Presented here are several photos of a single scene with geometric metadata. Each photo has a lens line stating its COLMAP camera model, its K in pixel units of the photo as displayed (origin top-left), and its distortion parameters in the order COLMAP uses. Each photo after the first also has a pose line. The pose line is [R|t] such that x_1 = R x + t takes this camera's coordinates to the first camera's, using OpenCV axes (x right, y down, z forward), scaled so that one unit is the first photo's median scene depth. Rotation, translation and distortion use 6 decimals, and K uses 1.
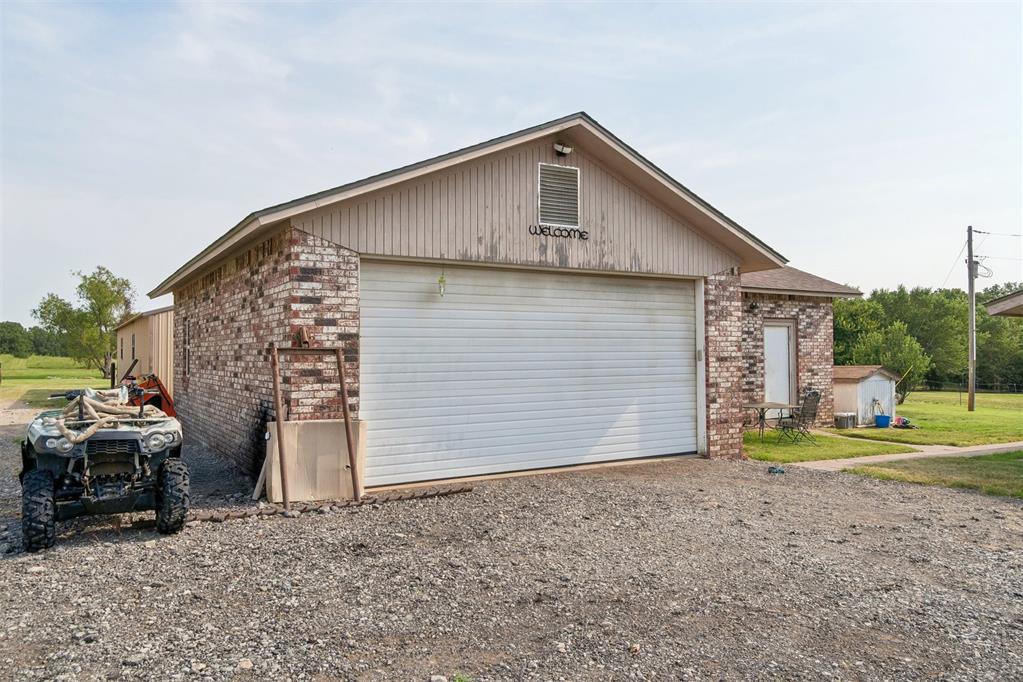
lens RADIAL K [[765.3, 0, 527.3], [0, 765.3, 355.3], [0, 0, 1]] dist [-0.012522, -0.001291]
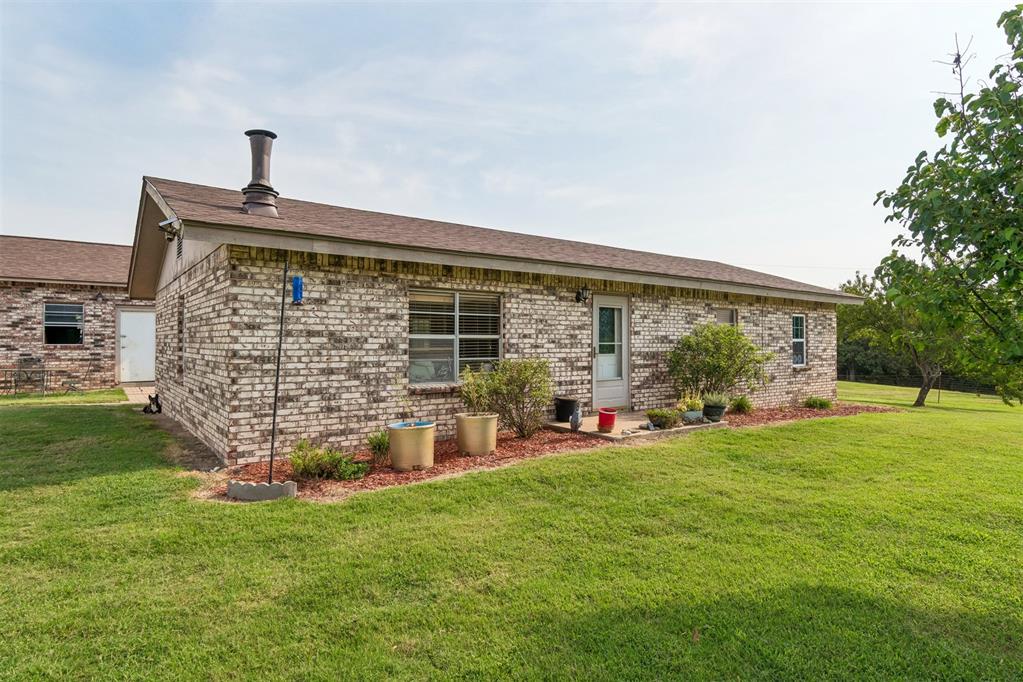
lens RADIAL K [[582.8, 0, 524.9], [0, 582.8, 346.4], [0, 0, 1]] dist [0.002139, -0.003145]
pose [[0.995634, 0.001706, 0.093332, 1.342496], [-0.001556, 0.999997, -0.001677, 0.033548], [-0.093335, 0.001525, 0.995634, -0.080932]]
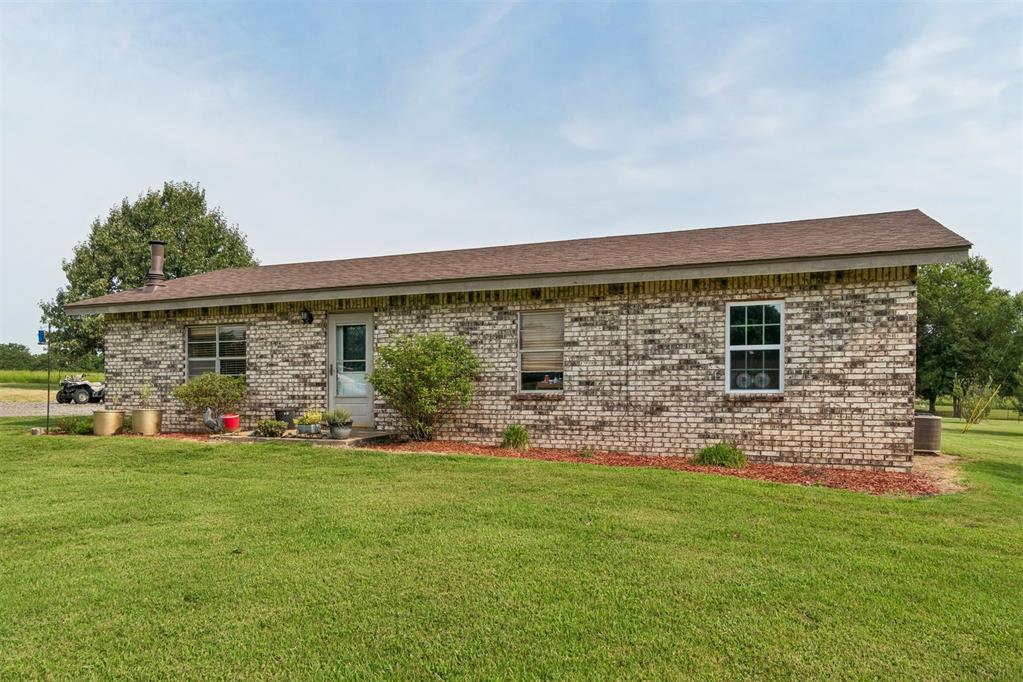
lens RADIAL K [[707.3, 0, 508.2], [0, 707.3, 395.1], [0, 0, 1]] dist [-0.009119, 0.004396]
pose [[0.569763, 0.009513, -0.821754, 2.592301], [-0.004429, 0.999954, 0.008505, 0.069936], [0.821797, -0.001206, 0.569779, 0.373142]]
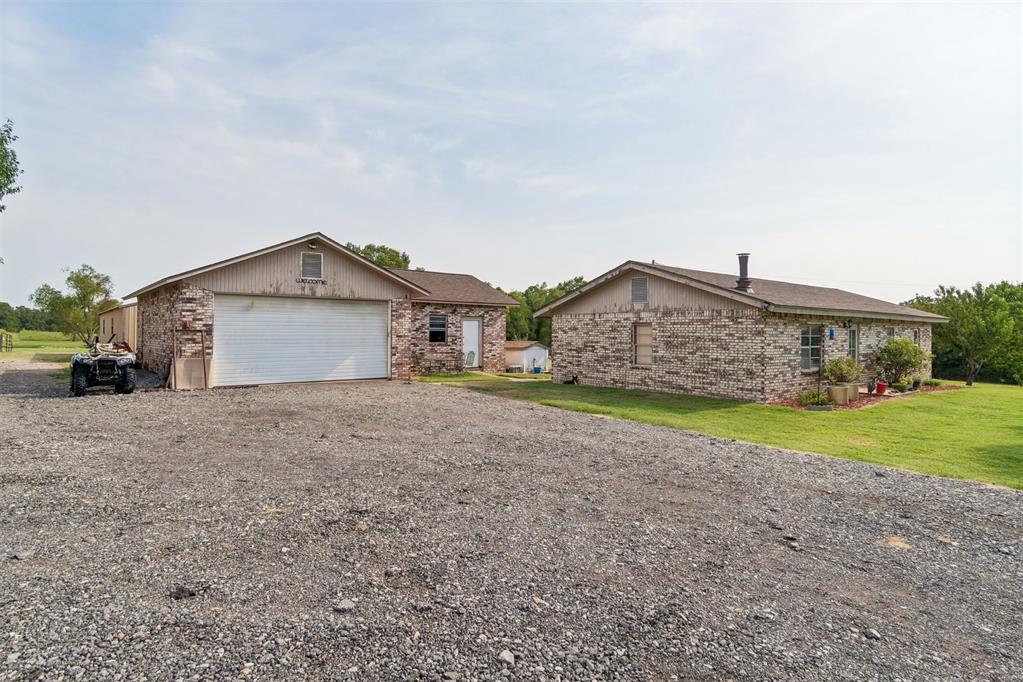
lens RADIAL K [[582.8, 0, 520.7], [0, 582.8, 350.5], [0, 0, 1]] dist [0.002139, -0.003145]
pose [[0.990861, 0.007027, 0.134701, 0.379930], [-0.010687, 0.999593, 0.026462, -0.002811], [-0.134460, -0.027659, 0.990533, -0.745499]]
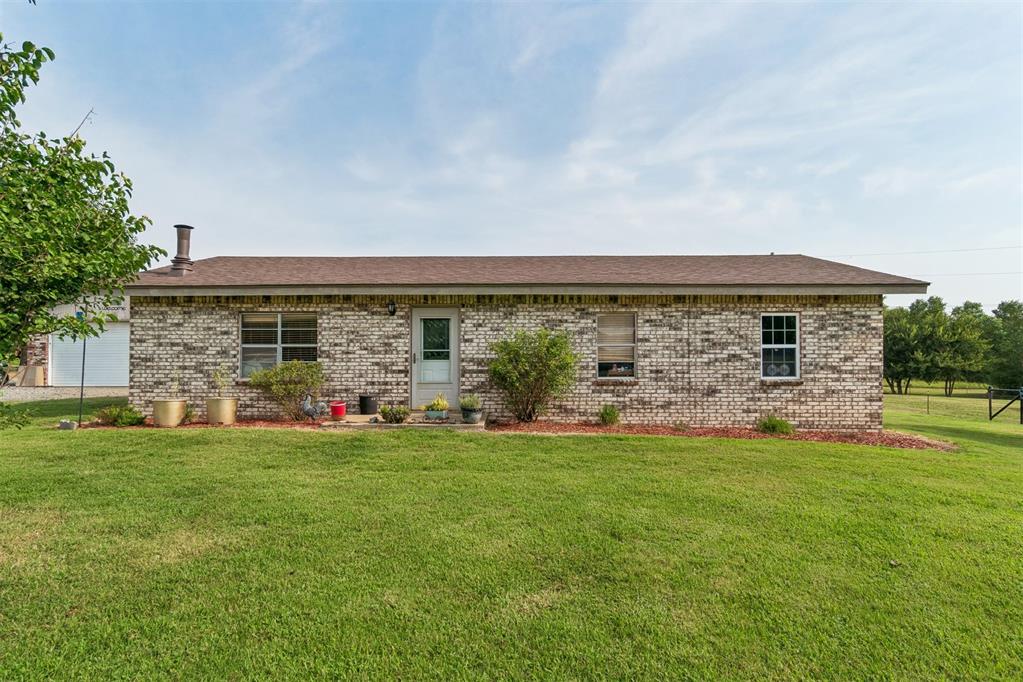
lens RADIAL K [[533.7, 0, 500.6], [0, 533.7, 360.0], [0, 0, 1]] dist [-0.011340, -0.001794]
pose [[0.829281, -0.002827, -0.558824, 2.161493], [-0.005362, 0.999901, -0.013016, 0.055265], [0.558805, 0.013790, 0.829184, 0.098472]]
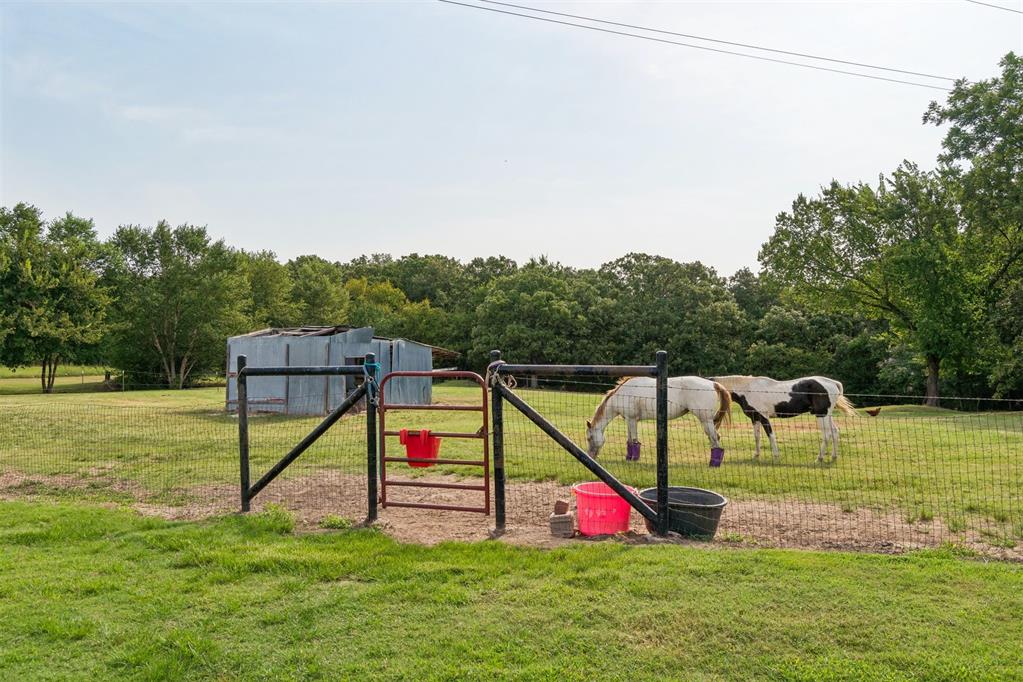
lens RADIAL K [[755.0, 0, 515.9], [0, 755.0, 339.1], [0, 0, 1]] dist [-0.001384, 0.000230]
pose [[0.784606, -0.019067, 0.619702, 2.446970], [0.026859, 0.999634, -0.003250, 0.143421], [-0.619413, 0.019195, 0.784830, 2.846320]]
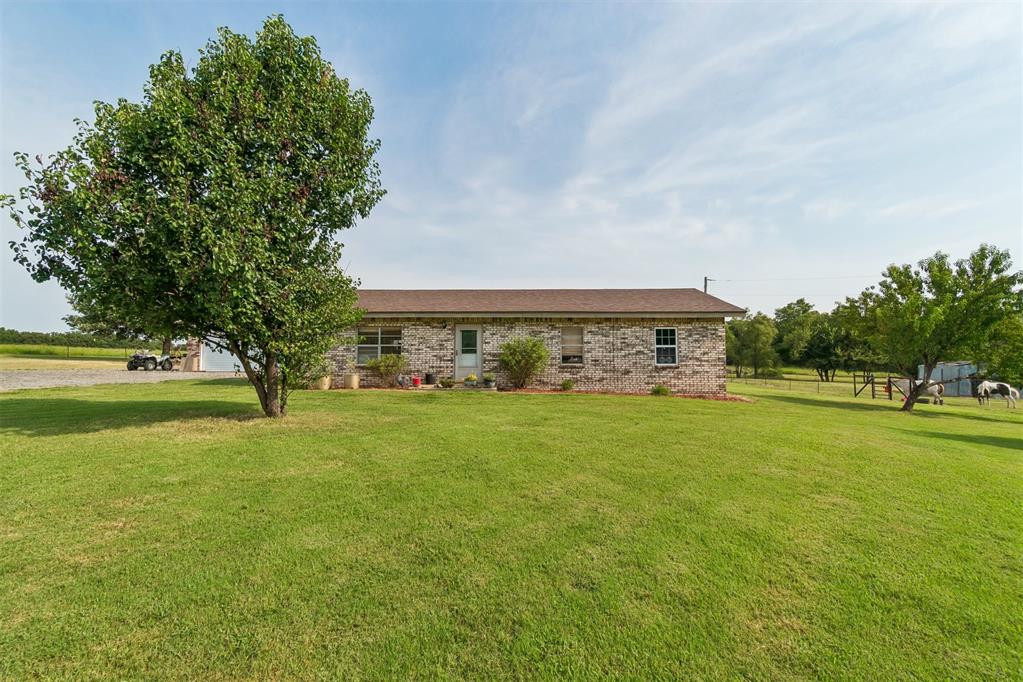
lens RADIAL K [[438.7, 0, 503.6], [0, 438.7, 327.7], [0, 0, 1]] dist [-0.004815, -0.000230]
pose [[0.822689, -0.035709, -0.567370, 2.394178], [-0.007281, 0.997281, -0.073325, 0.061374], [0.568446, 0.064455, 0.820192, -0.231348]]
